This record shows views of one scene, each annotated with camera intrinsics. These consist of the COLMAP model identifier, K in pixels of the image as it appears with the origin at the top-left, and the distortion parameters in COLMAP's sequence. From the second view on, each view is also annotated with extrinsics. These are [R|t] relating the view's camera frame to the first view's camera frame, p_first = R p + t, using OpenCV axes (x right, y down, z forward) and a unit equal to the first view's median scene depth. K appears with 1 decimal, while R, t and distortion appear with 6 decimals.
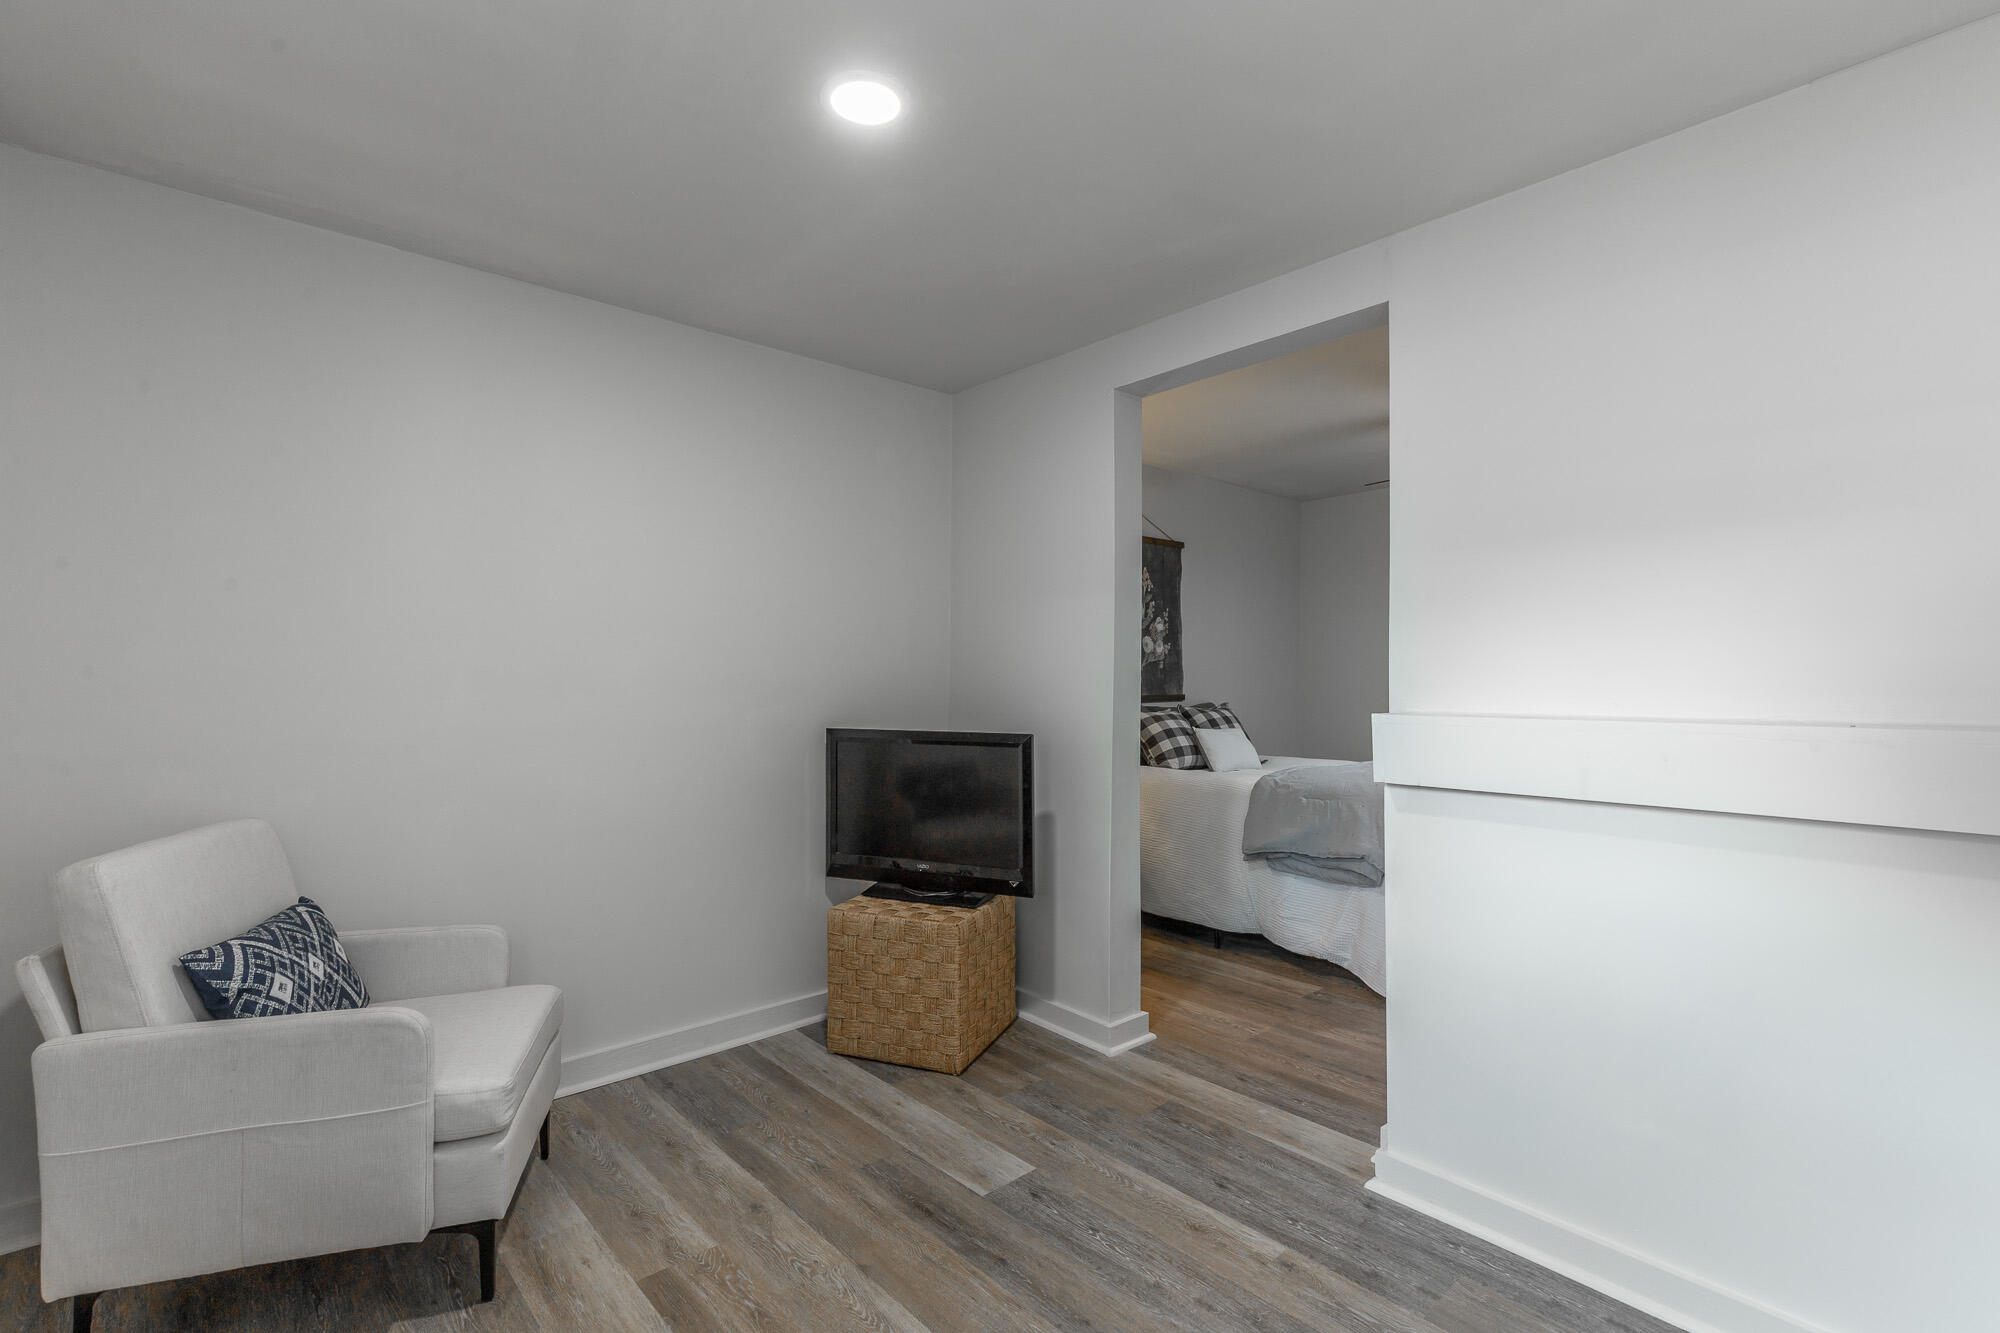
lens RADIAL K [[909.8, 0, 1013.7], [0, 909.8, 646.7], [0, 0, 1]] dist [0.009814, -0.000062]
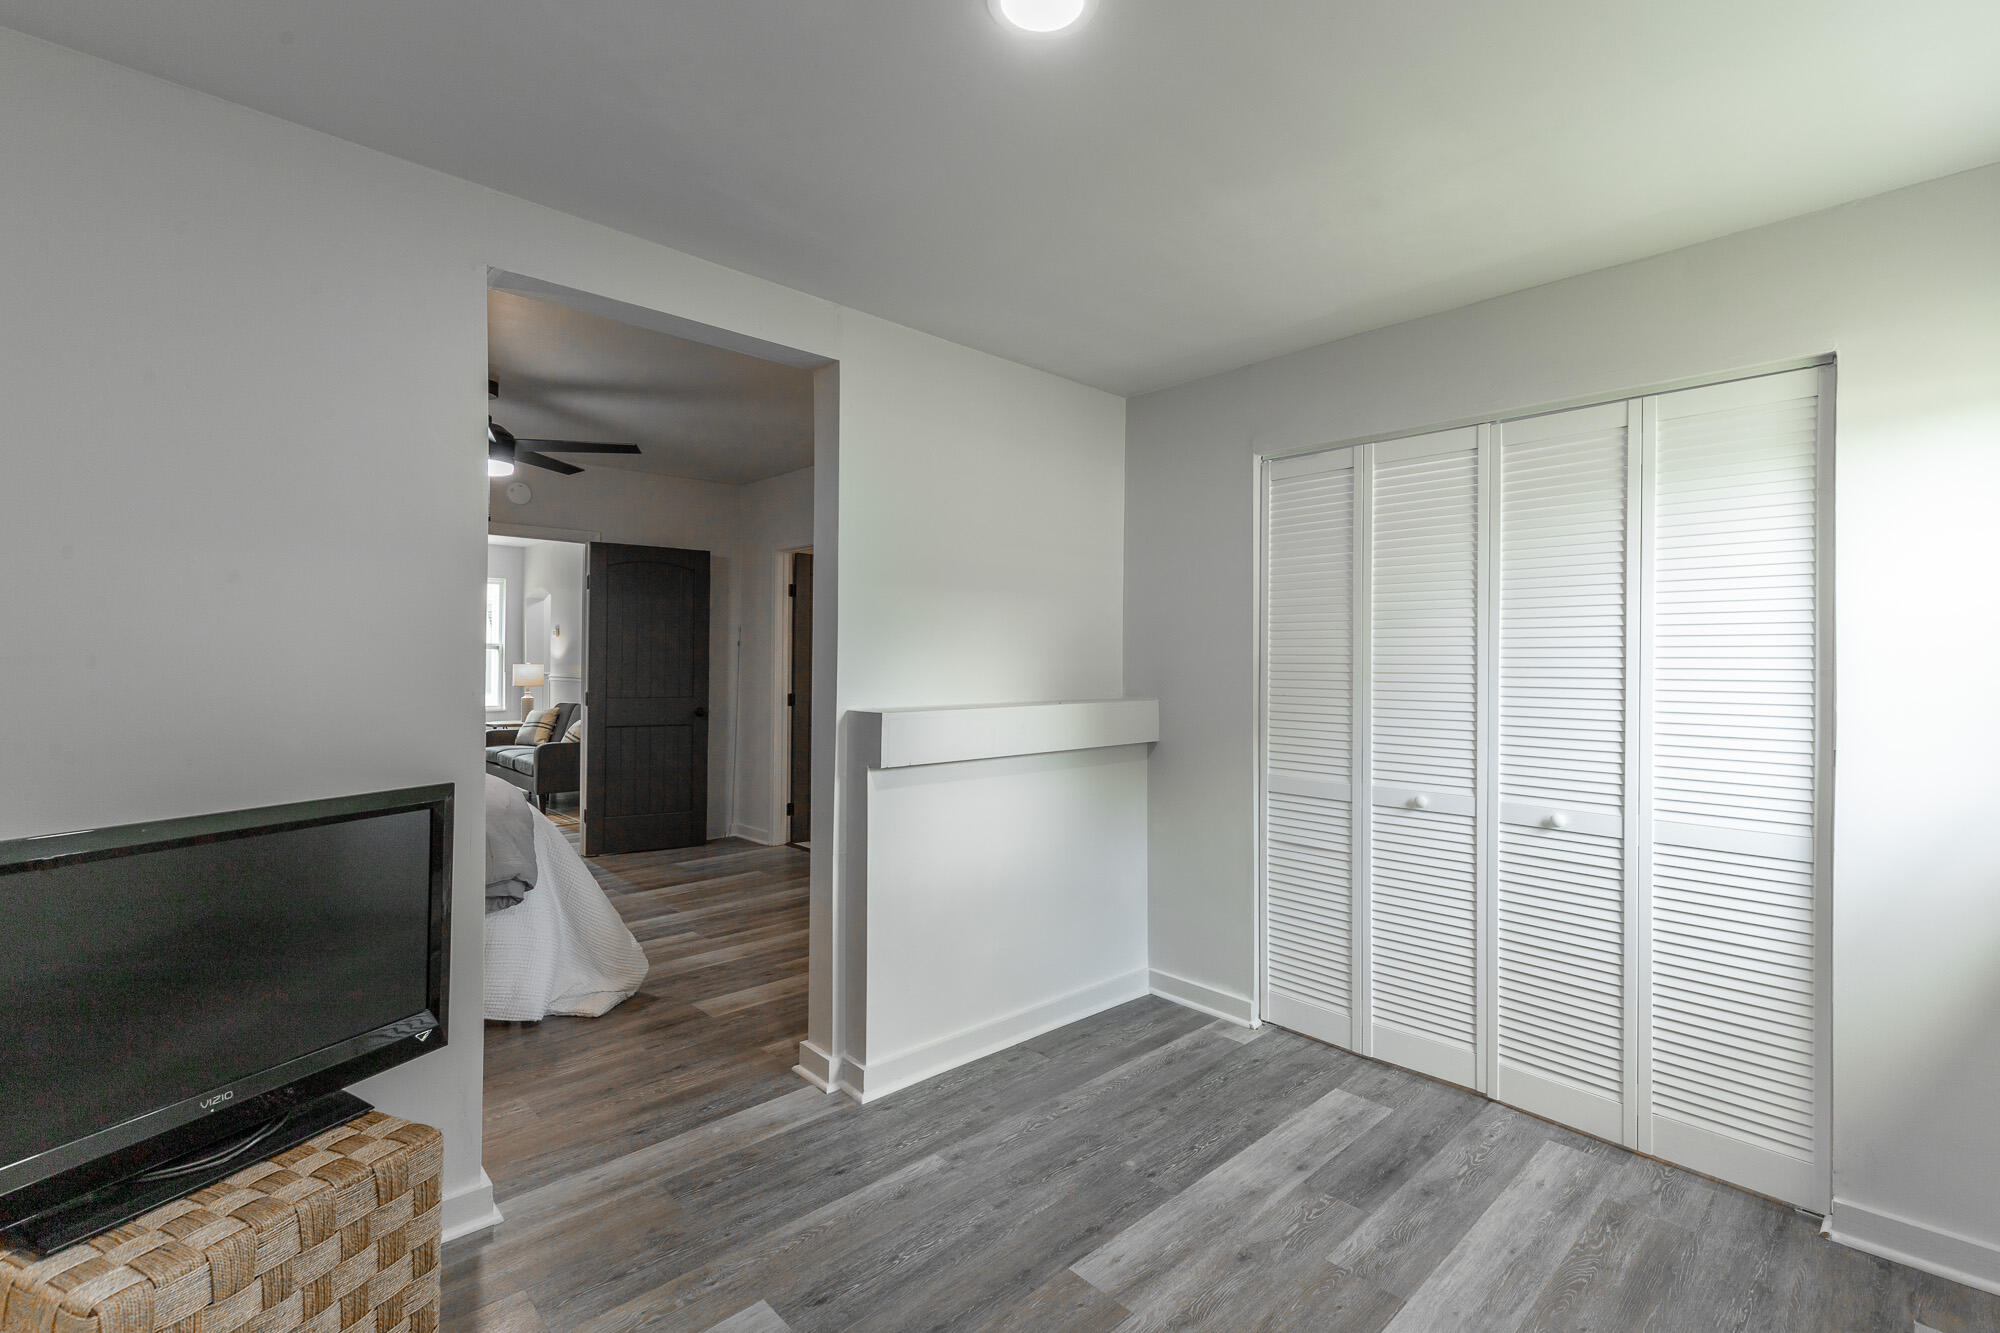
lens RADIAL K [[903.2, 0, 1000.0], [0, 903.2, 666.5], [0, 0, 1]] dist [0.000239, -0.000170]
pose [[-0.014593, -0.011704, 0.999825, -0.595790], [-0.038836, 0.999184, 0.011130, -0.006376], [-0.999139, -0.038667, -0.015035, 0.632723]]
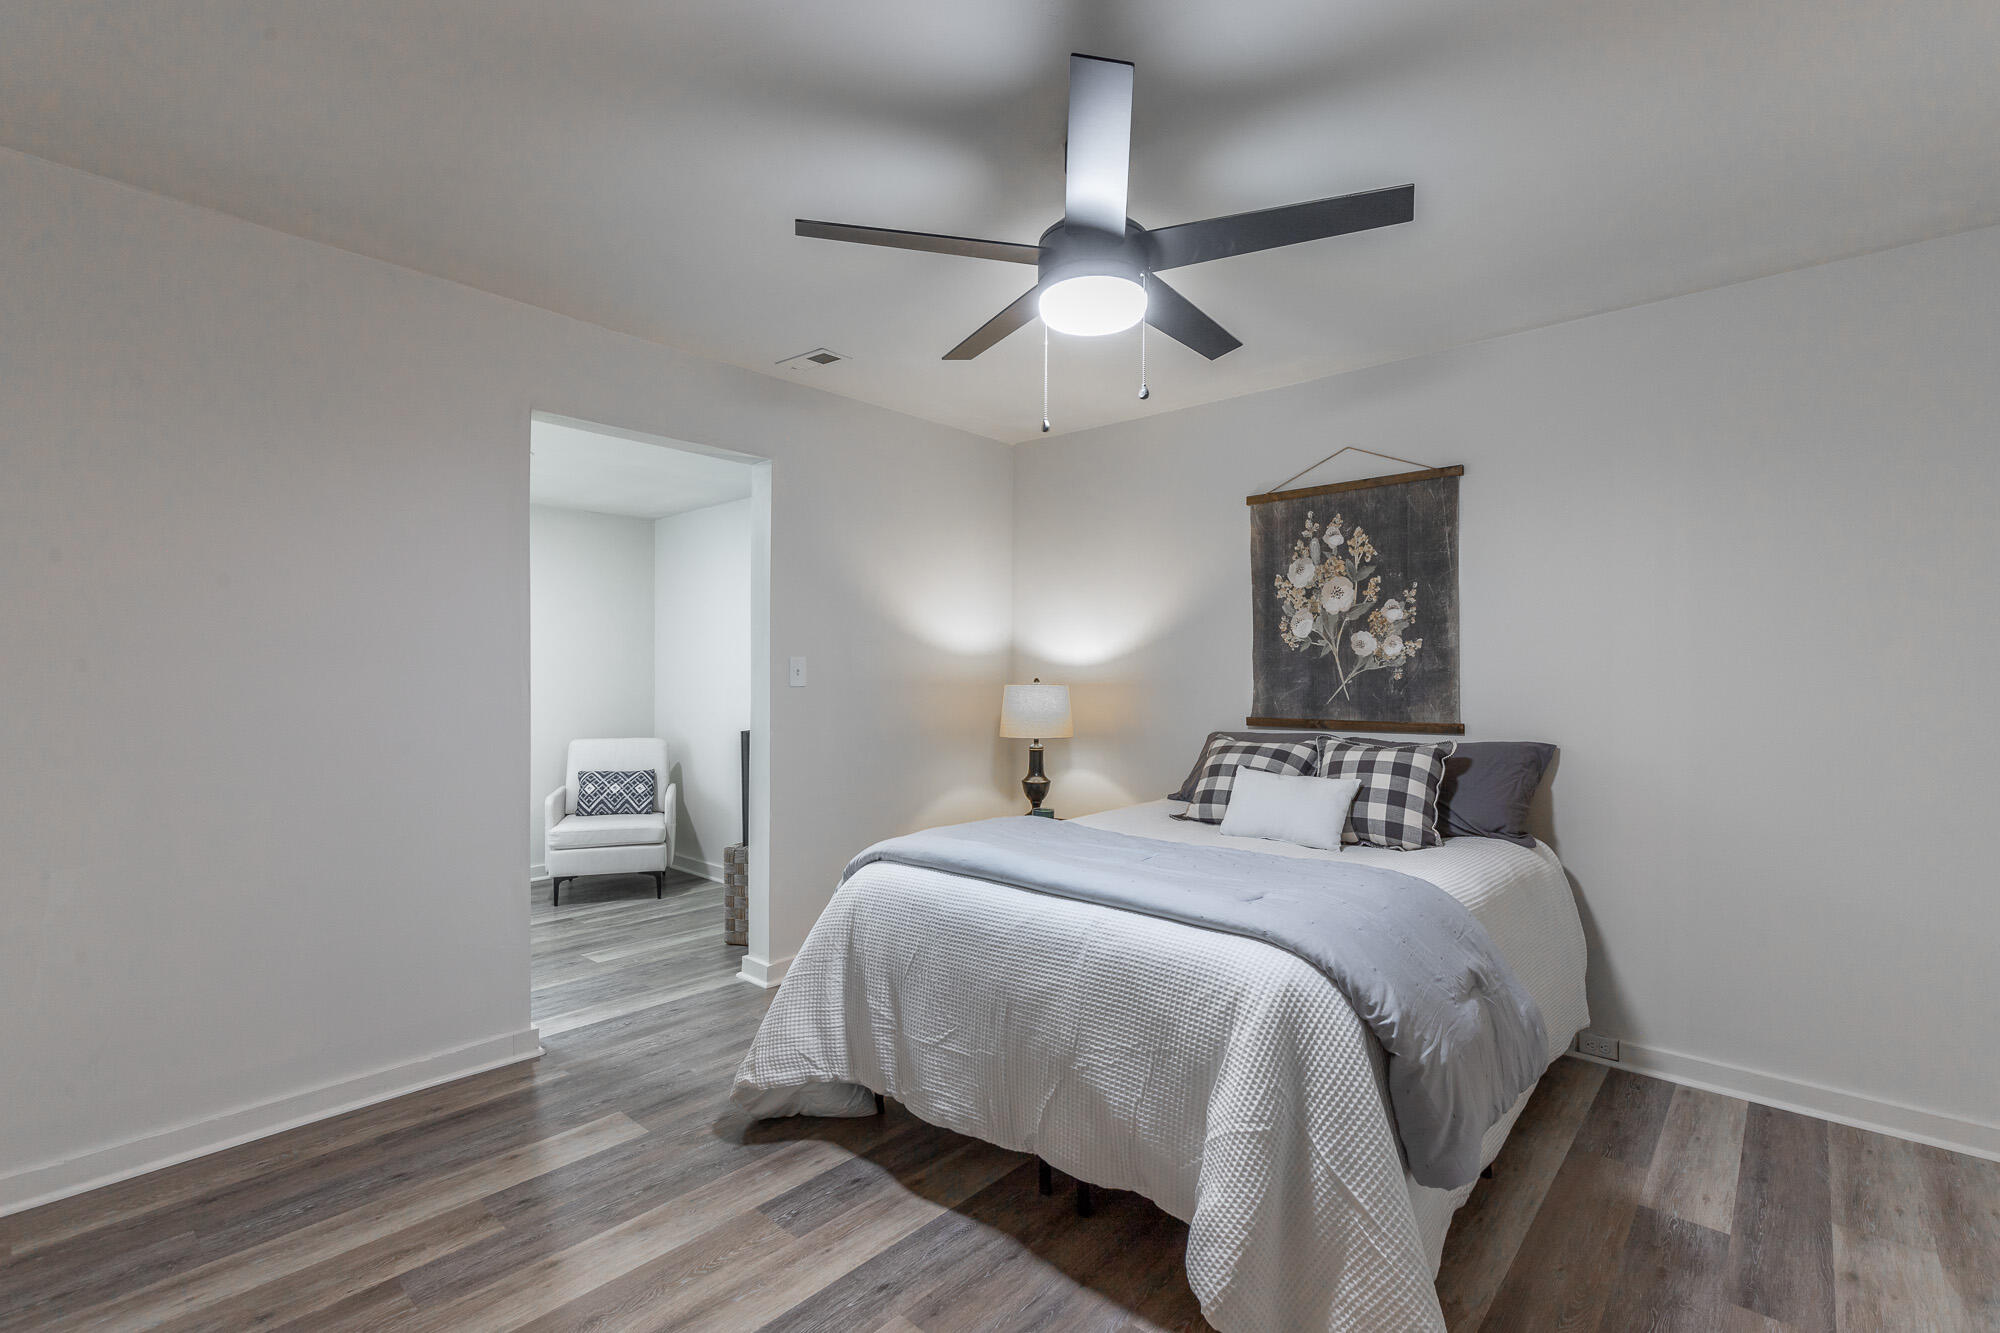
lens RADIAL K [[889.9, 0, 999.3], [0, 889.9, 686.4], [0, 0, 1]] dist [-0.026741, -0.000489]
pose [[0.106979, 0.007760, -0.994231, 1.413569], [0.031463, 0.999442, 0.011186, 0.024382], [0.993763, -0.032478, 0.106675, 1.244531]]
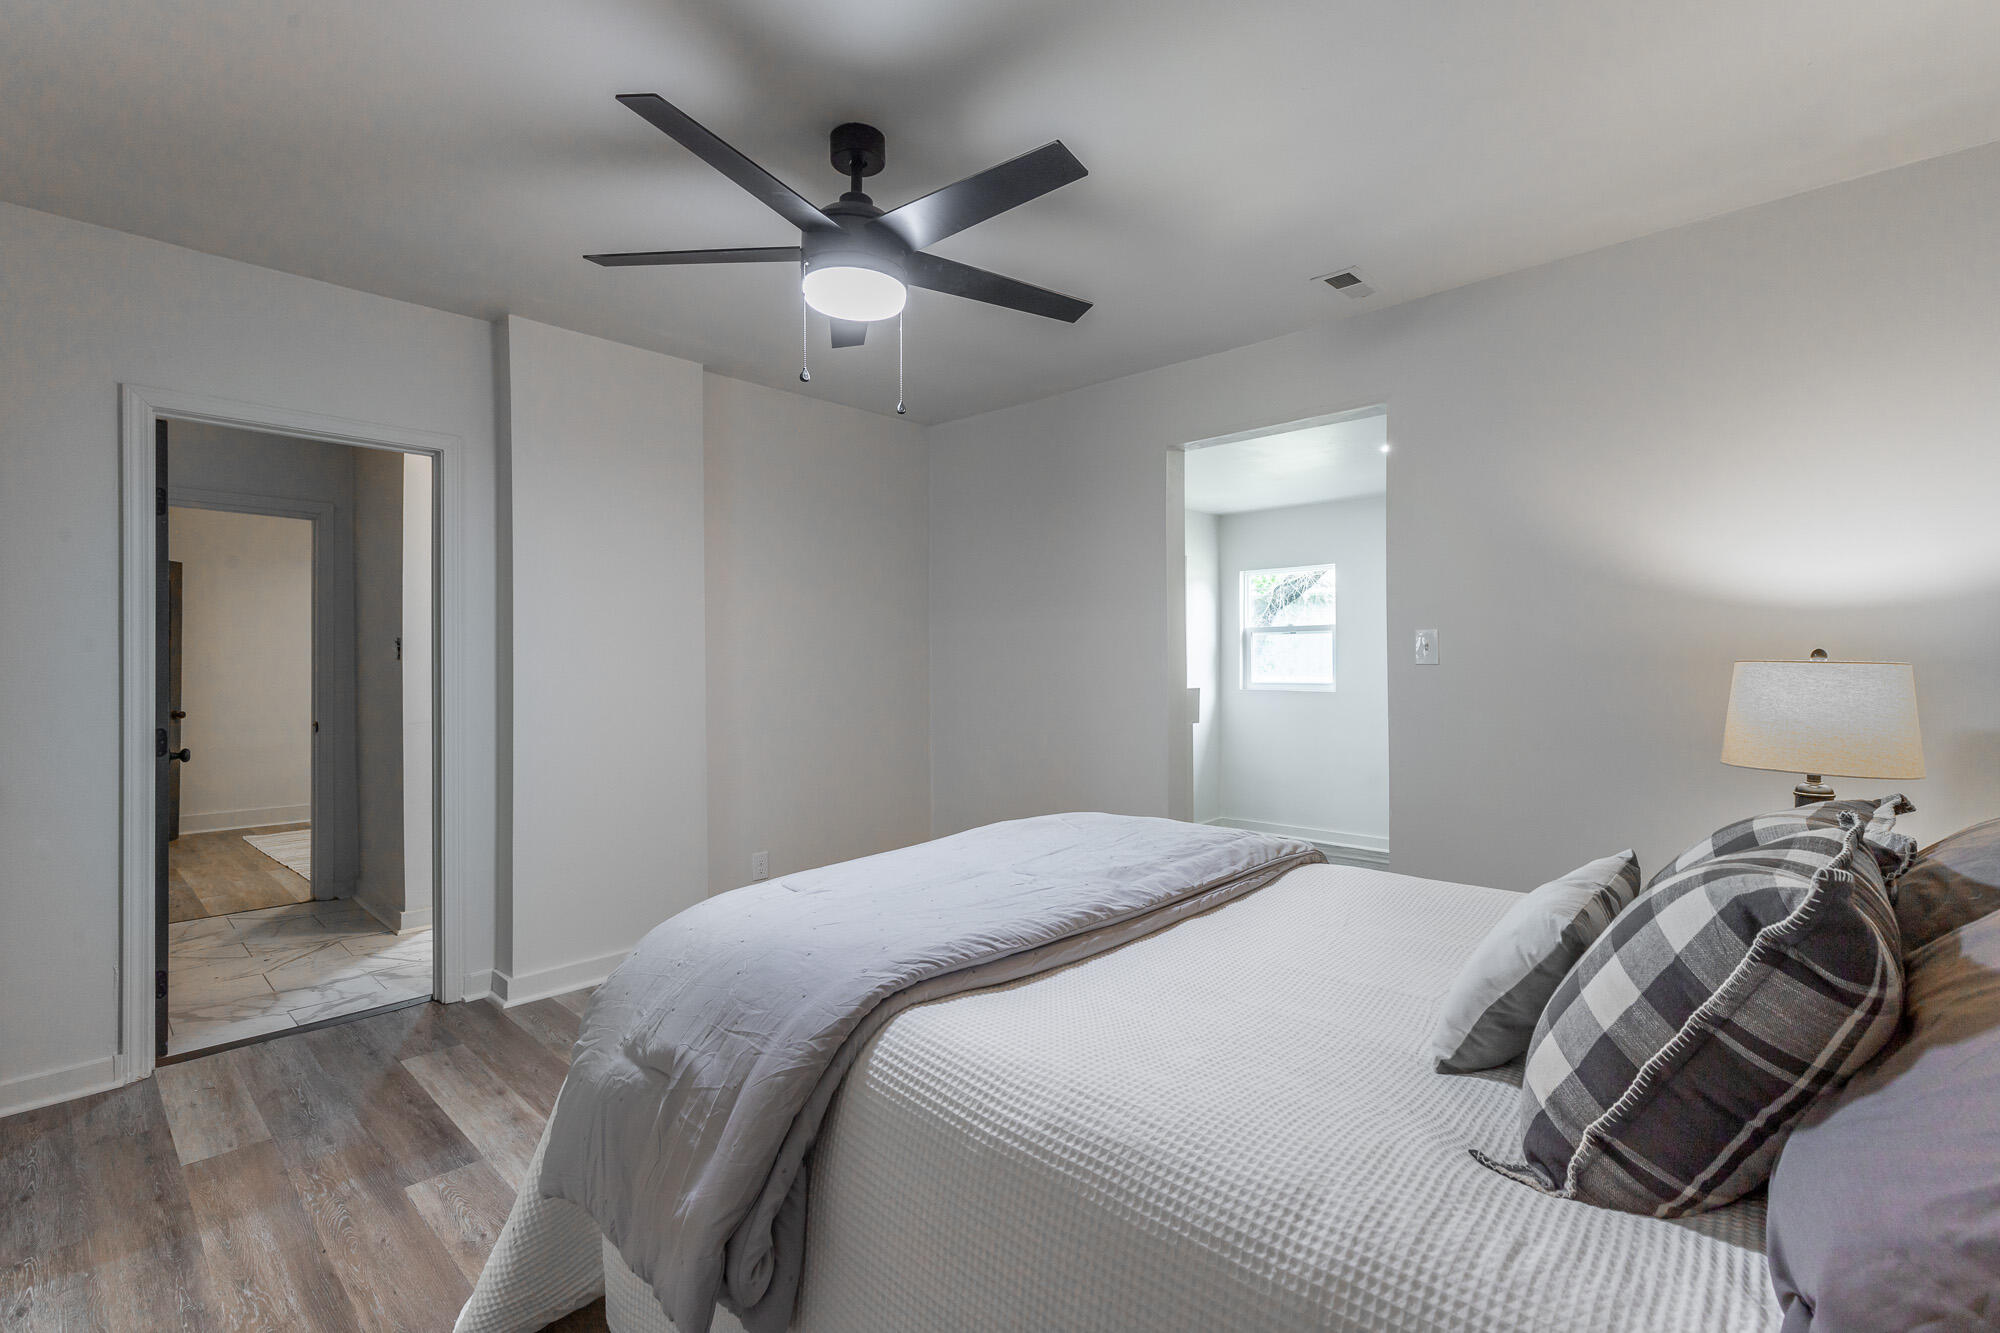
lens RADIAL K [[903.2, 0, 1000.0], [0, 903.2, 666.5], [0, 0, 1]] dist [0.000239, -0.000170]
pose [[-0.995779, -0.002067, -0.091760, 0.721164], [0.000692, 0.999549, -0.030026, 0.062365], [0.091781, -0.029963, -0.995328, 2.078479]]
